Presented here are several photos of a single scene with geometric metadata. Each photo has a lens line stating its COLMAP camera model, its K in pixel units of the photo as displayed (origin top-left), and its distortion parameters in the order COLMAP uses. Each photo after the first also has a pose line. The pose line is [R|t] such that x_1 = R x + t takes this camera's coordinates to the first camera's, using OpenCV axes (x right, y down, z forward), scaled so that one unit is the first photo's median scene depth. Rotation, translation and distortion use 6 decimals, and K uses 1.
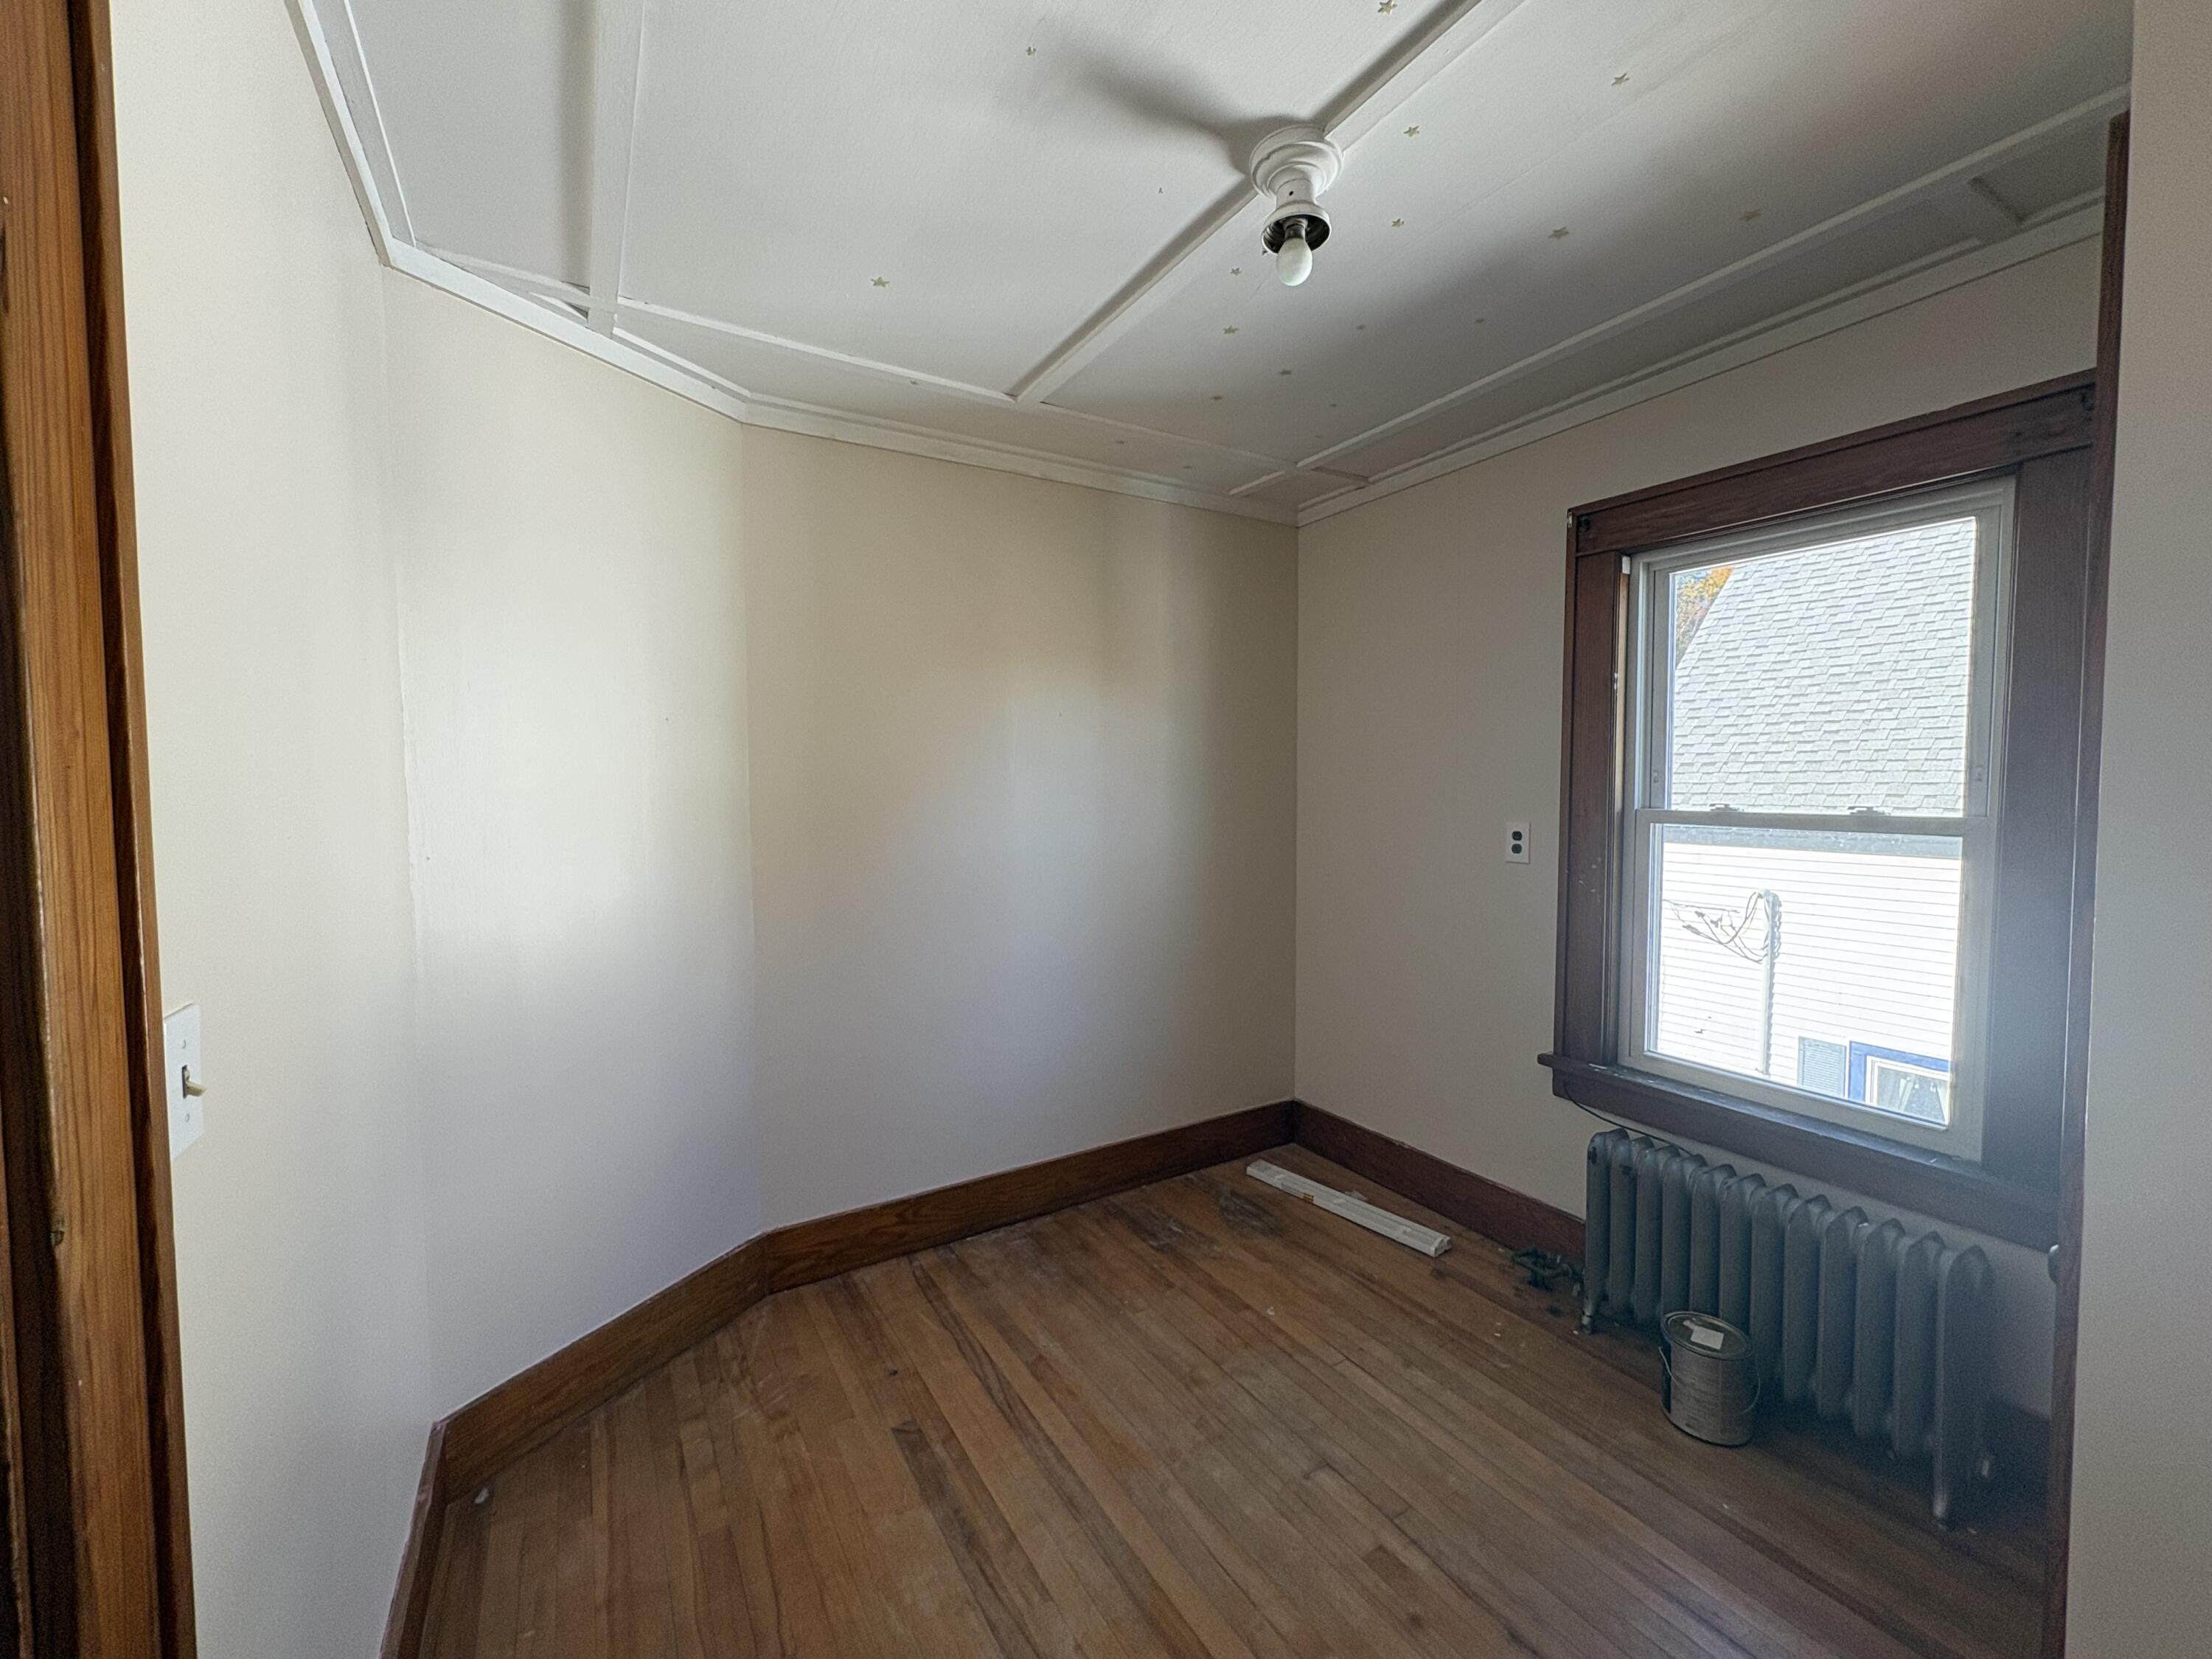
lens RADIAL K [[878.2, 0, 1107.7], [0, 878.2, 825.1], [0, 0, 1]] dist [-0.001993, 0.000647]
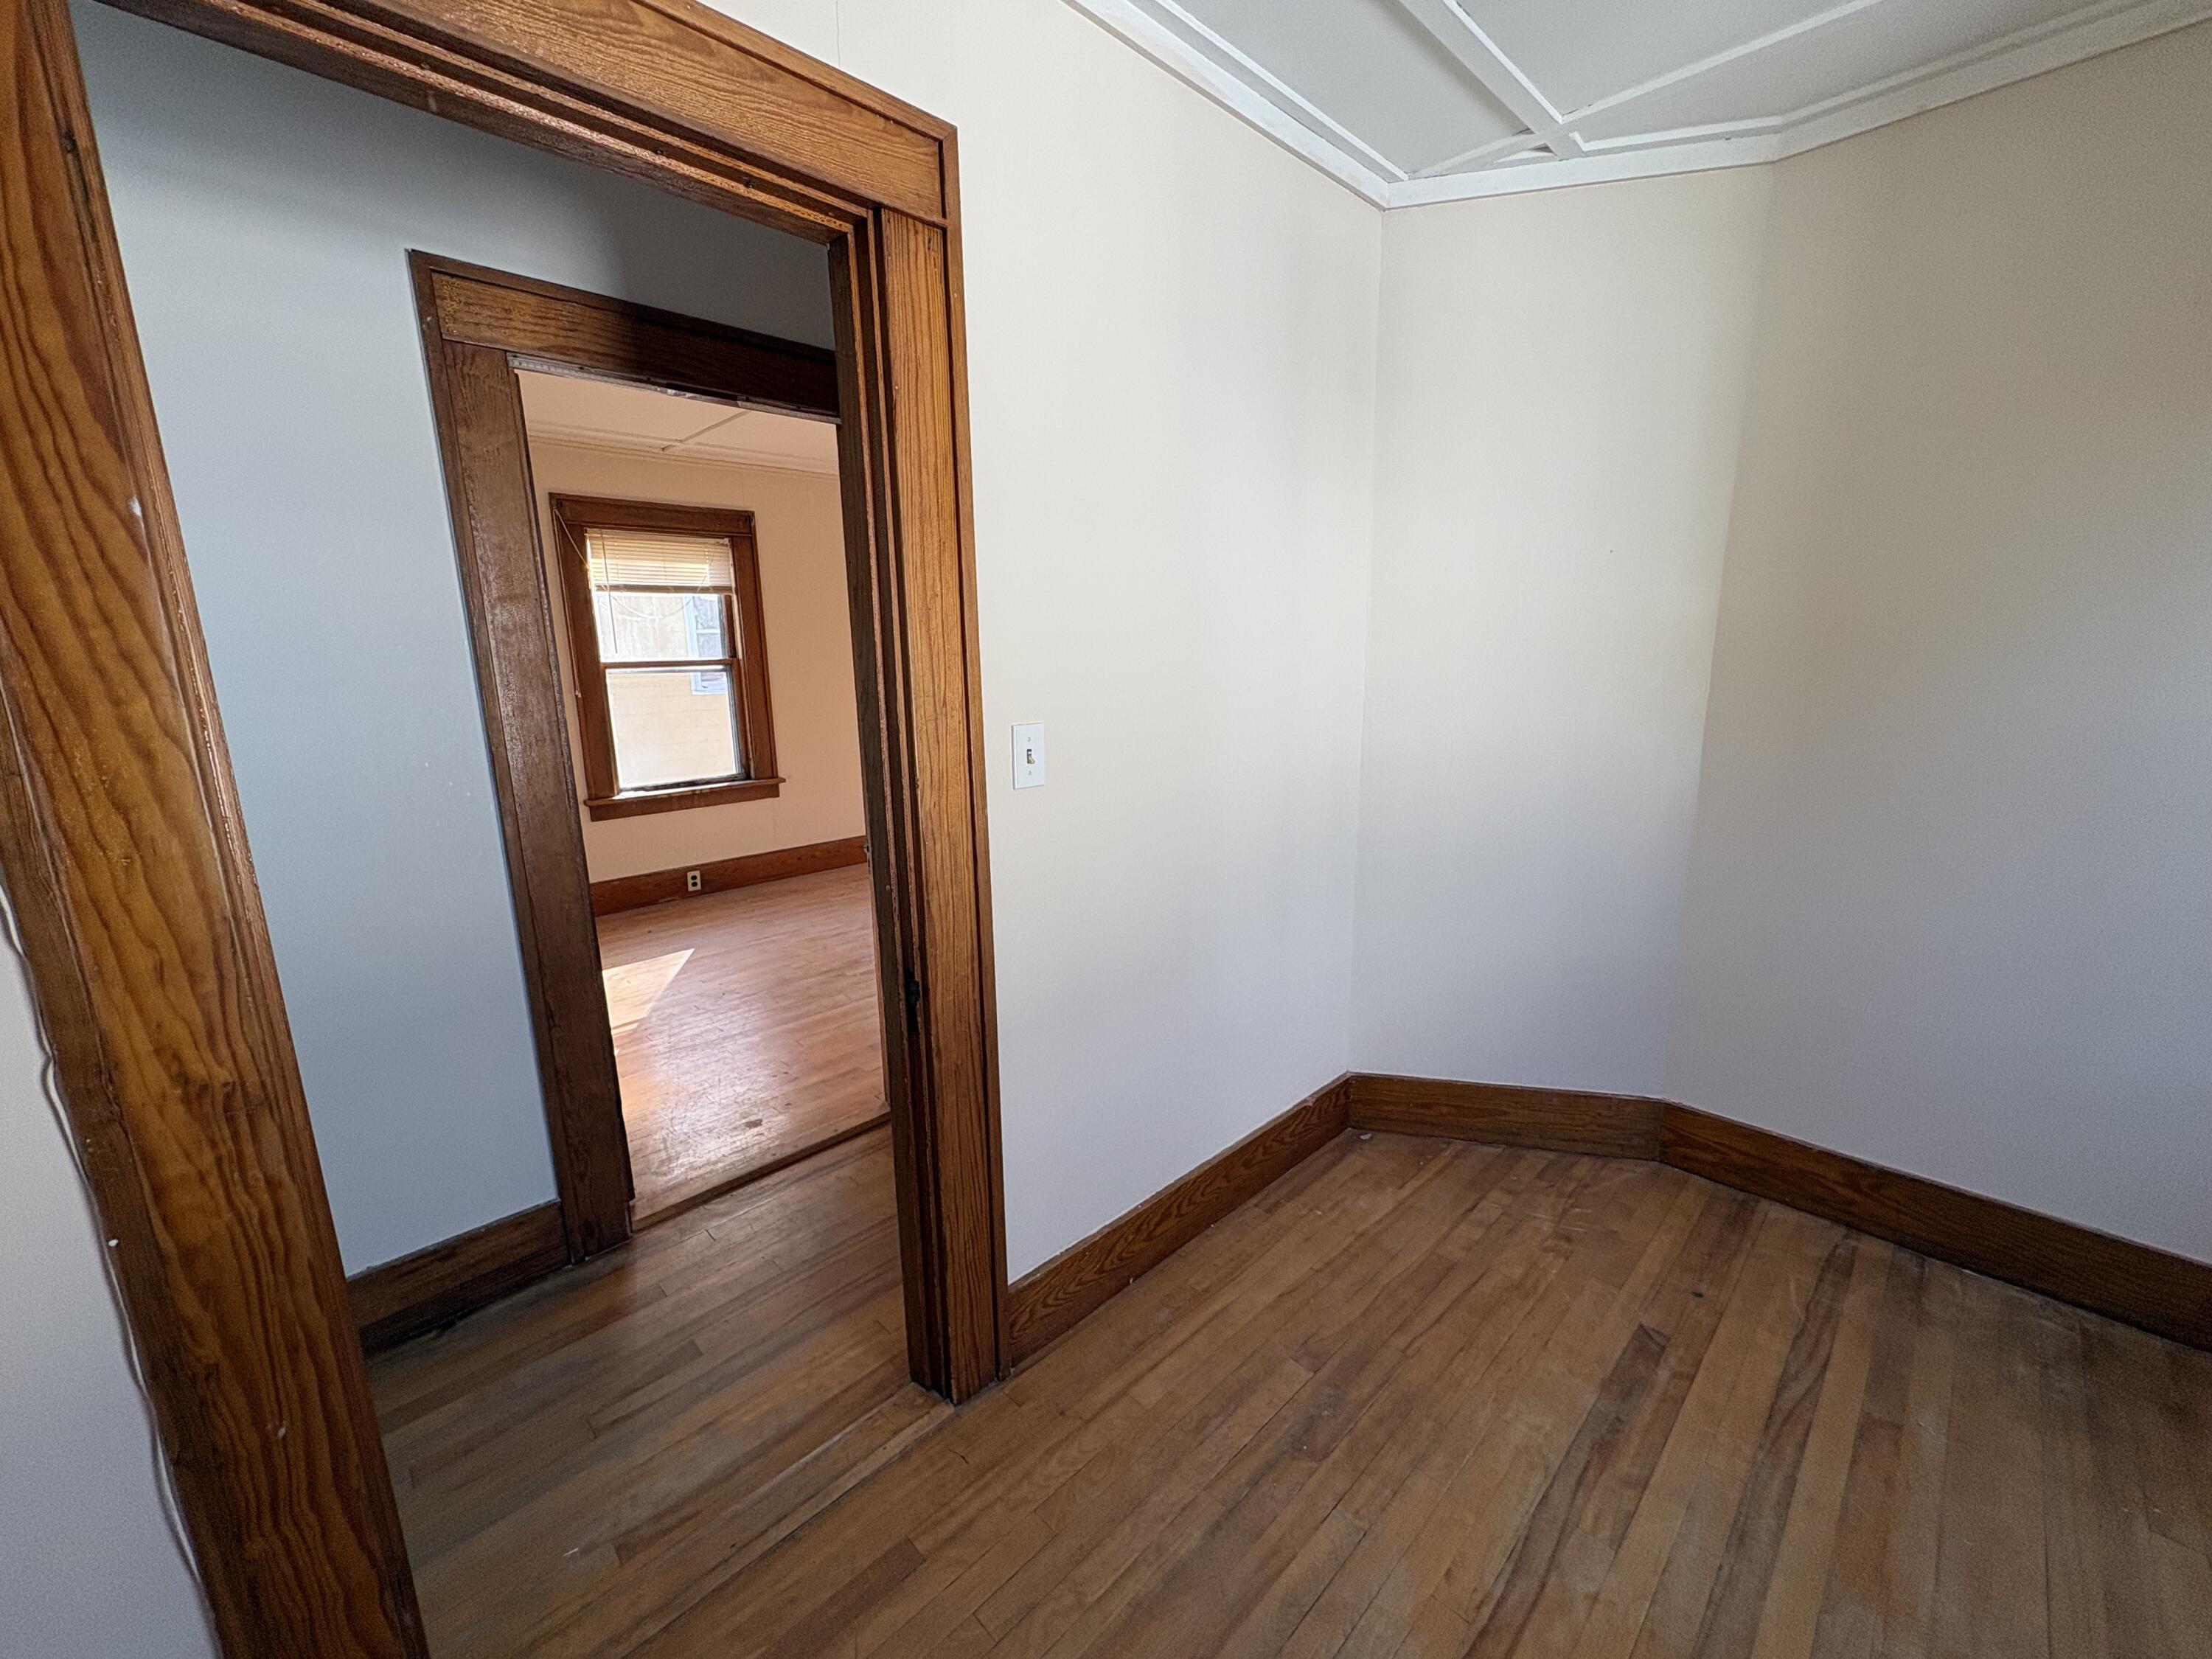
lens RADIAL K [[878.2, 0, 1103.1], [0, 878.2, 826.8], [0, 0, 1]] dist [-0.001993, 0.000647]
pose [[0.232403, 0.196589, -0.952545, 0.377997], [-0.033583, 0.980398, 0.194144, 0.010048], [0.972040, -0.013130, 0.234449, 0.220908]]
